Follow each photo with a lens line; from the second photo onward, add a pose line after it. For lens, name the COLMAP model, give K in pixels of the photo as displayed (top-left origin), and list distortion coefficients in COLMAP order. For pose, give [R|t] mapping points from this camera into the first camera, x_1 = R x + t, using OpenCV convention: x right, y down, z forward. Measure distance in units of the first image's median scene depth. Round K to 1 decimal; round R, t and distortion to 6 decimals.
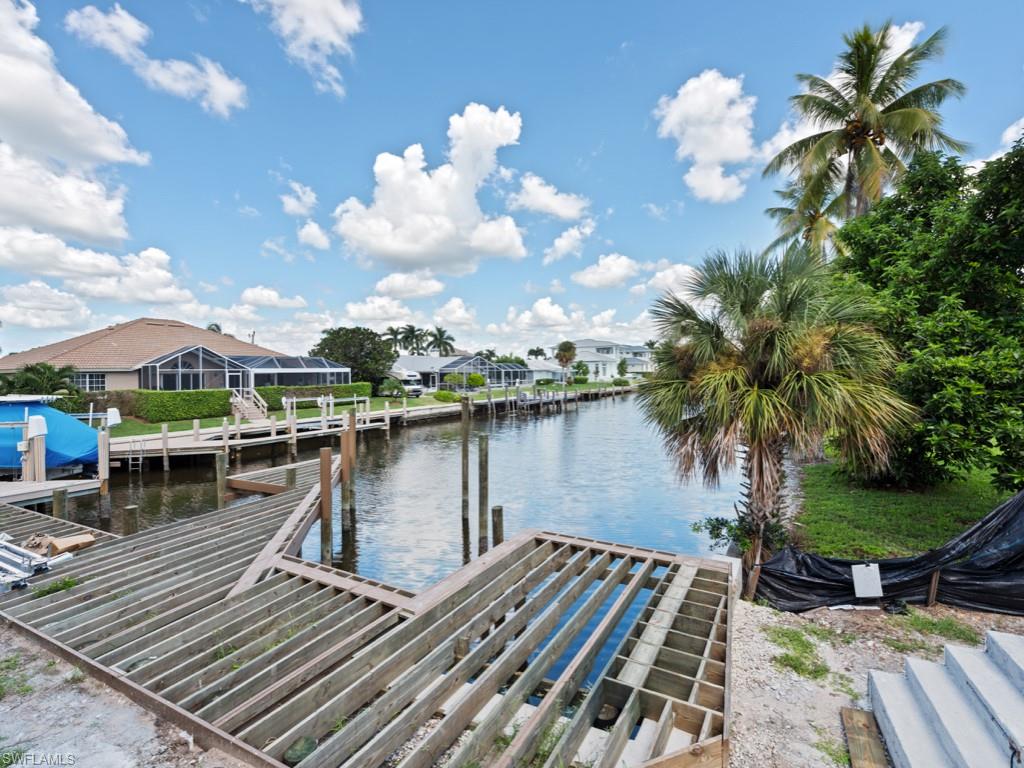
lens RADIAL K [[458.2, 0, 514.0], [0, 458.2, 372.2], [0, 0, 1]] dist [0.016363, -0.001149]
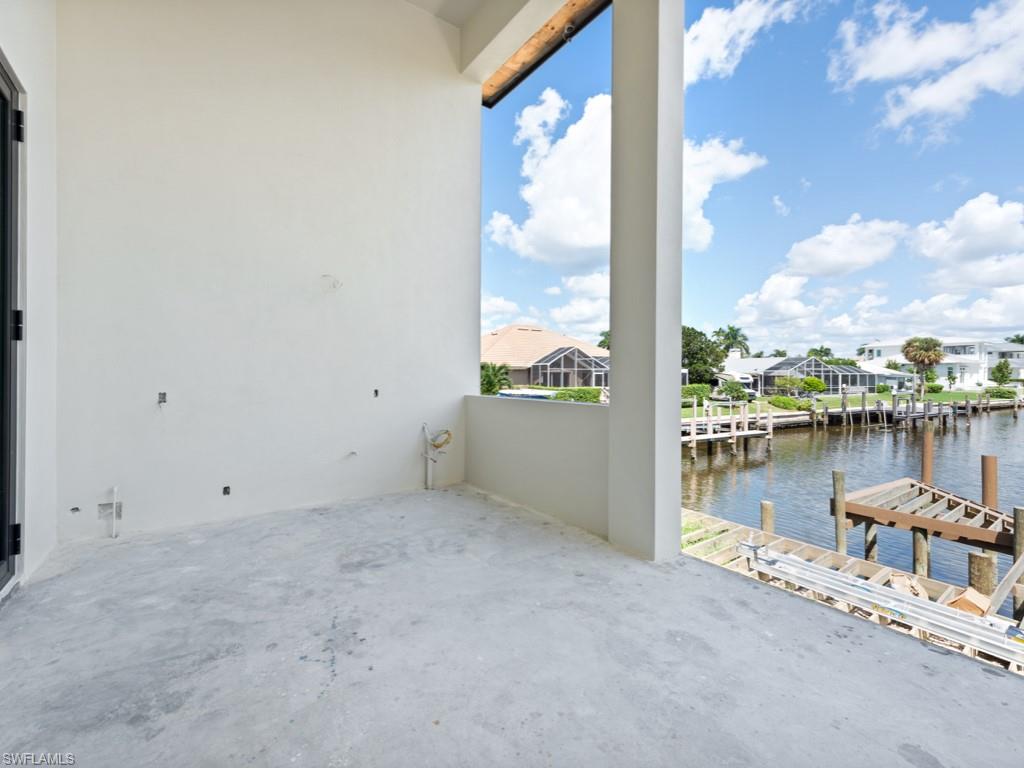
lens RADIAL K [[449.4, 0, 517.0], [0, 449.4, 380.3], [0, 0, 1]] dist [0.011070, -0.001028]
pose [[0.884381, 0.025164, -0.466087, -0.294612], [-0.017318, 0.999627, 0.021109, 0.001145], [0.466445, -0.010597, 0.884487, -0.001640]]
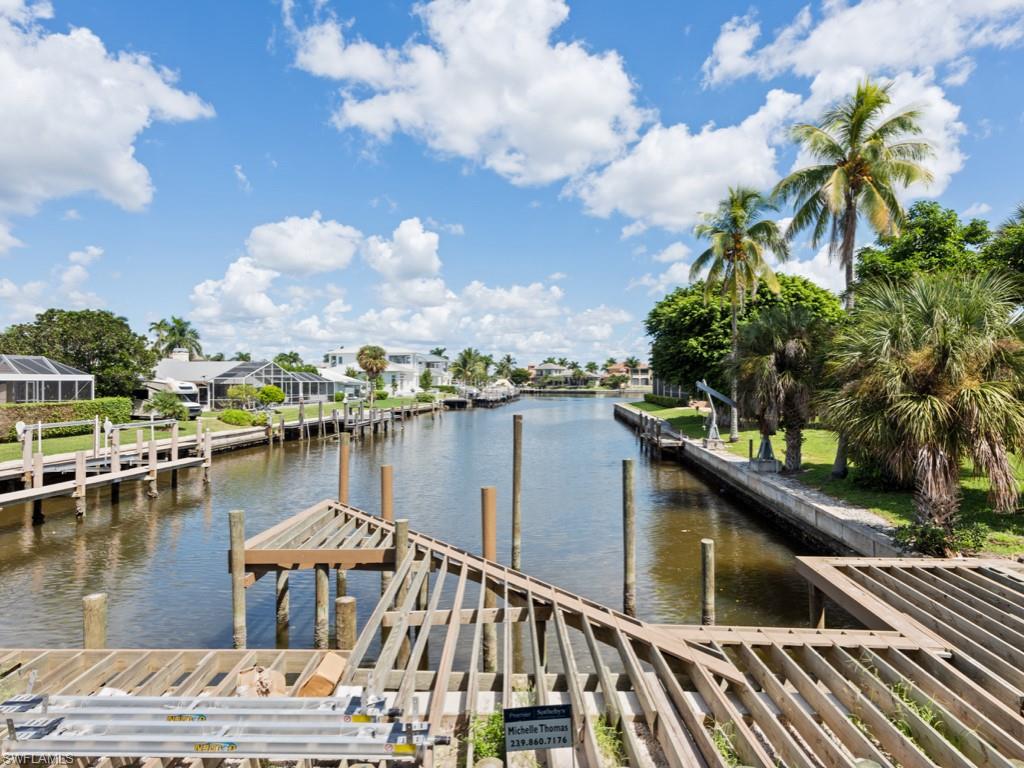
lens RADIAL K [[559.0, 0, 512.0], [0, 559.0, 384.0], [0, 0, 1]] dist [-0.013809, -0.000178]
pose [[0.888892, 0.012323, 0.457951, -0.245023], [-0.011392, 0.999924, -0.004795, 0.000755], [-0.457975, -0.000955, 0.888965, 0.063188]]
